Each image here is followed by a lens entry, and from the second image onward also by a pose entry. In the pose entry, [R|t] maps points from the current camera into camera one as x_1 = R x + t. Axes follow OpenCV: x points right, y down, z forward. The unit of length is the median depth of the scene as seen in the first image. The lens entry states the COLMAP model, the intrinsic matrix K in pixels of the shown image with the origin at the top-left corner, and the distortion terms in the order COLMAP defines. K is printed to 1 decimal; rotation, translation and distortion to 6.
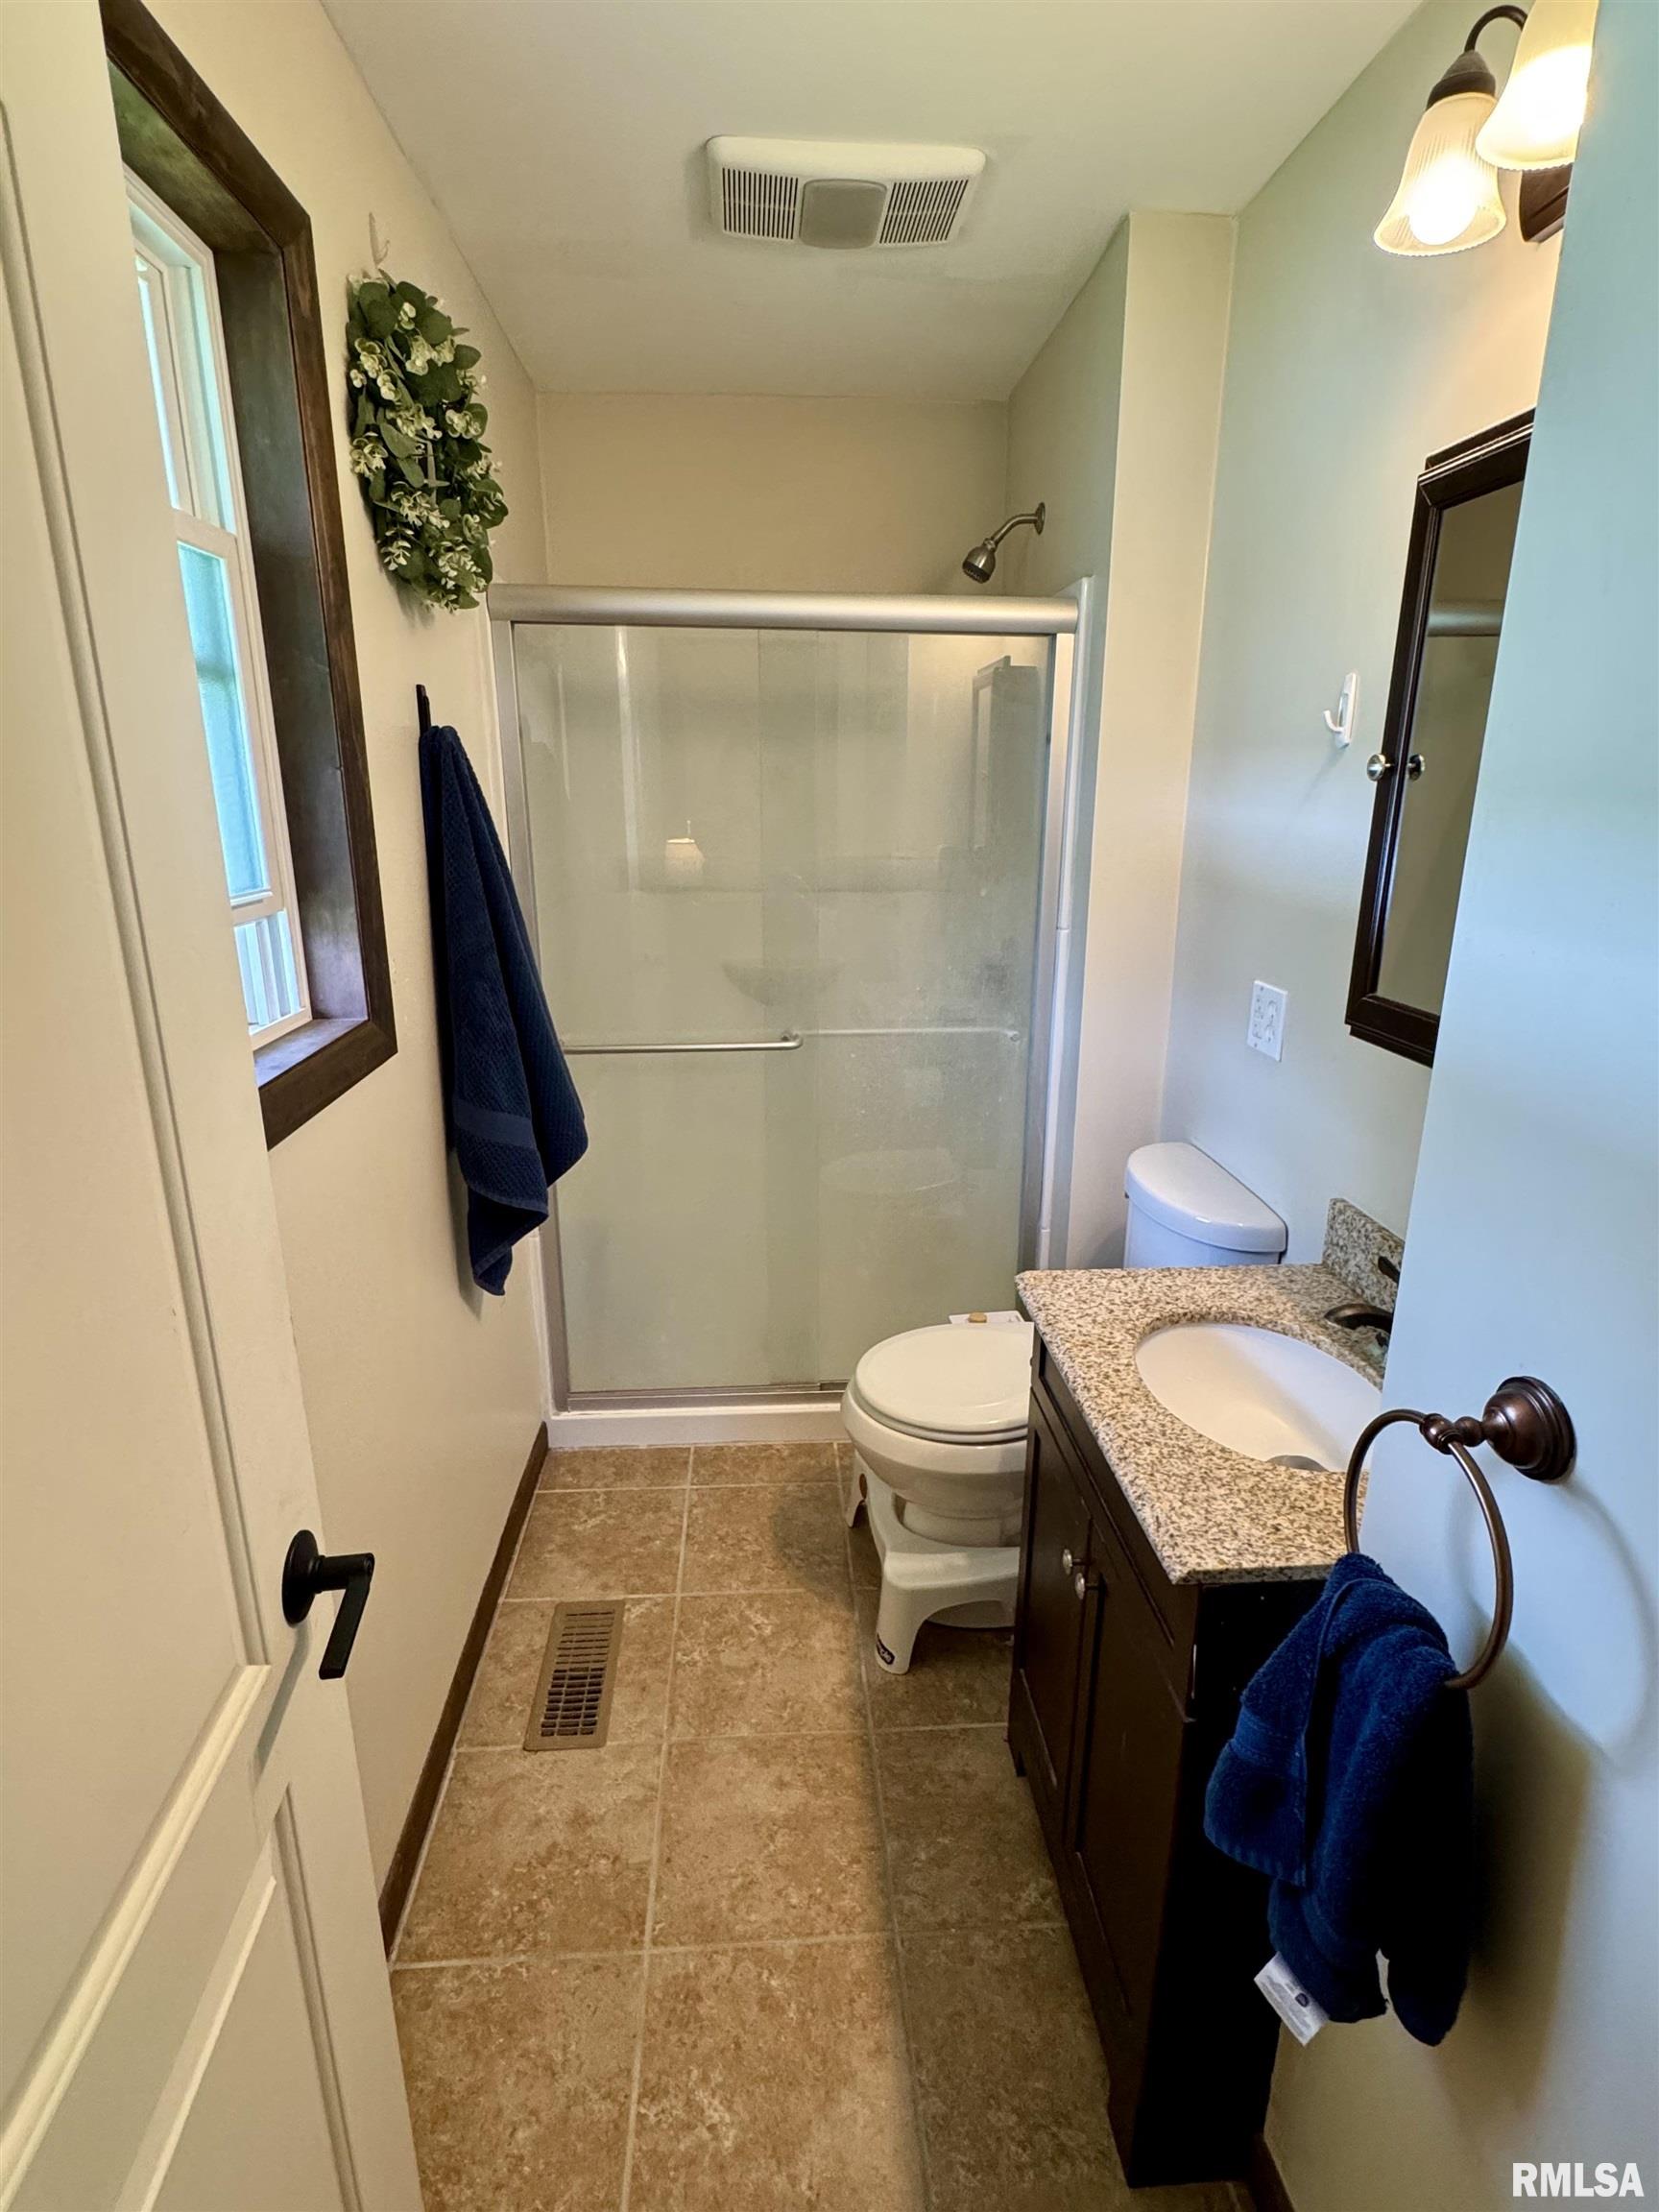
lens RADIAL K [[1104.0, 0, 824.6], [0, 1104.0, 1102.7], [0, 0, 1]] dist [-0.004445, 0.001955]
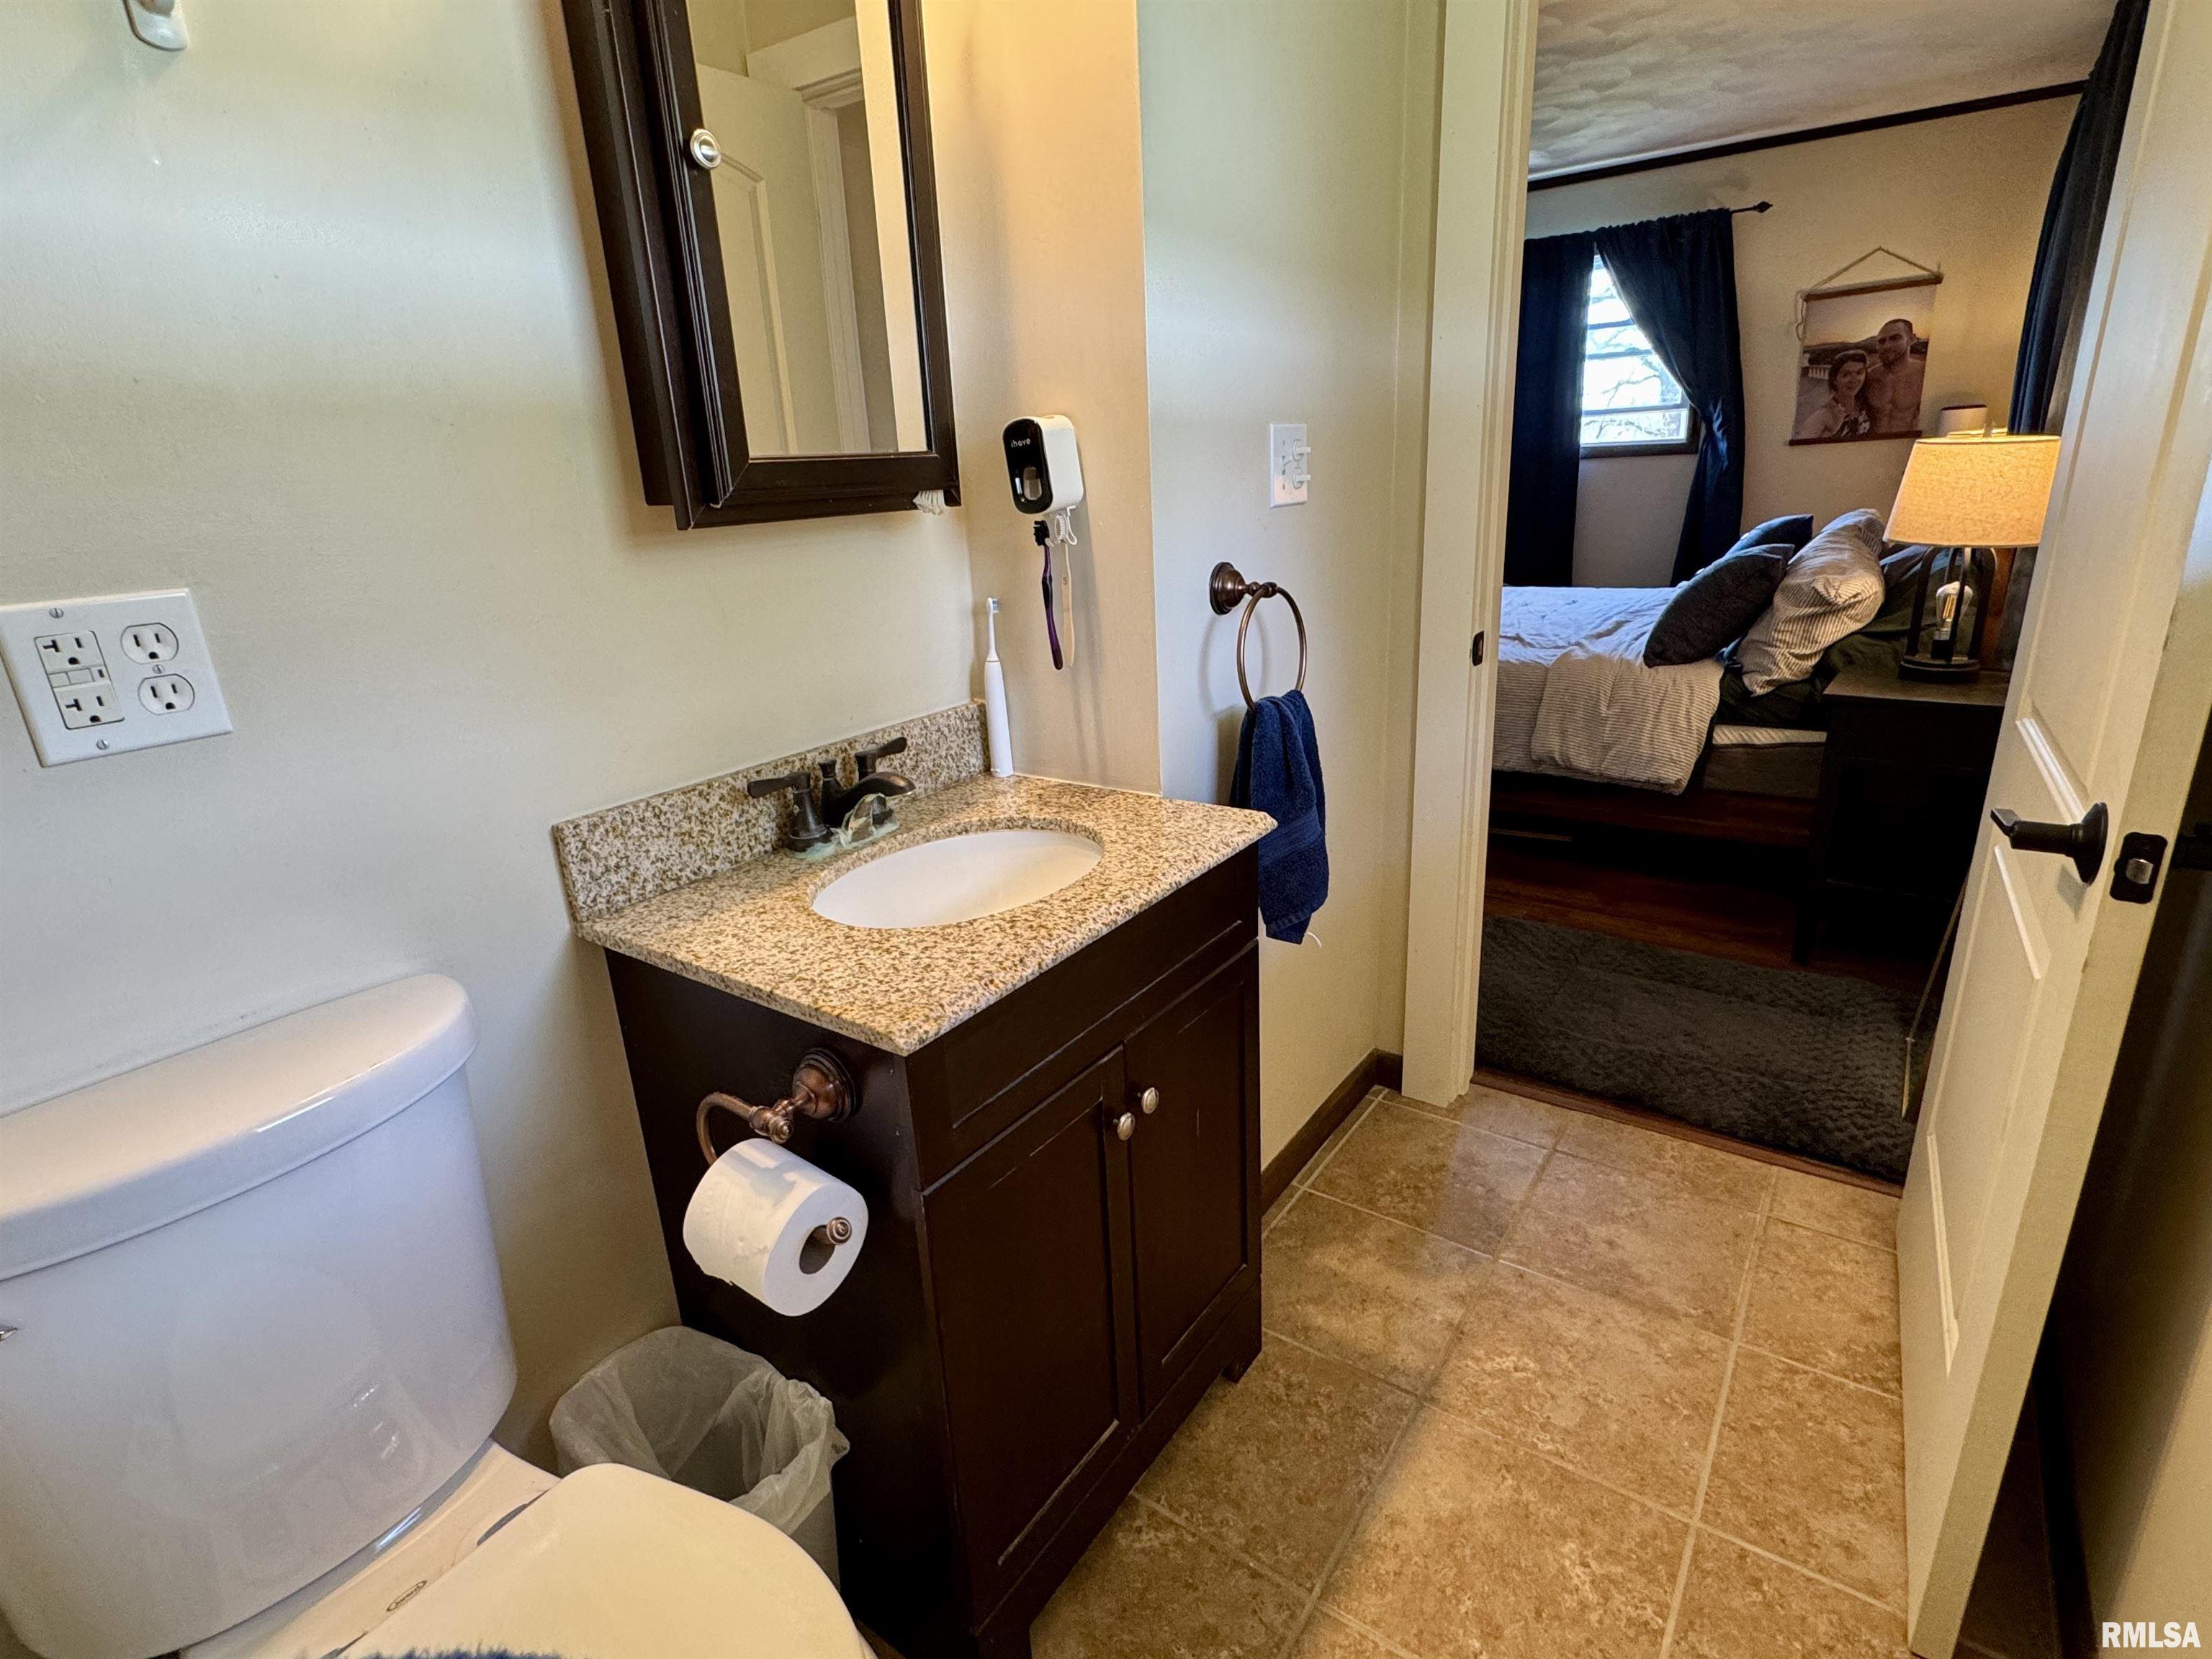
lens RADIAL K [[1104.0, 0, 1091.8], [0, 1104.0, 828.7], [0, 0, 1]] dist [-0.004445, 0.001955]
pose [[-0.768661, -0.163165, 0.618496, -0.230914], [0.226880, 0.834510, 0.502115, -0.194807], [-0.598068, 0.526280, -0.604436, 1.314574]]
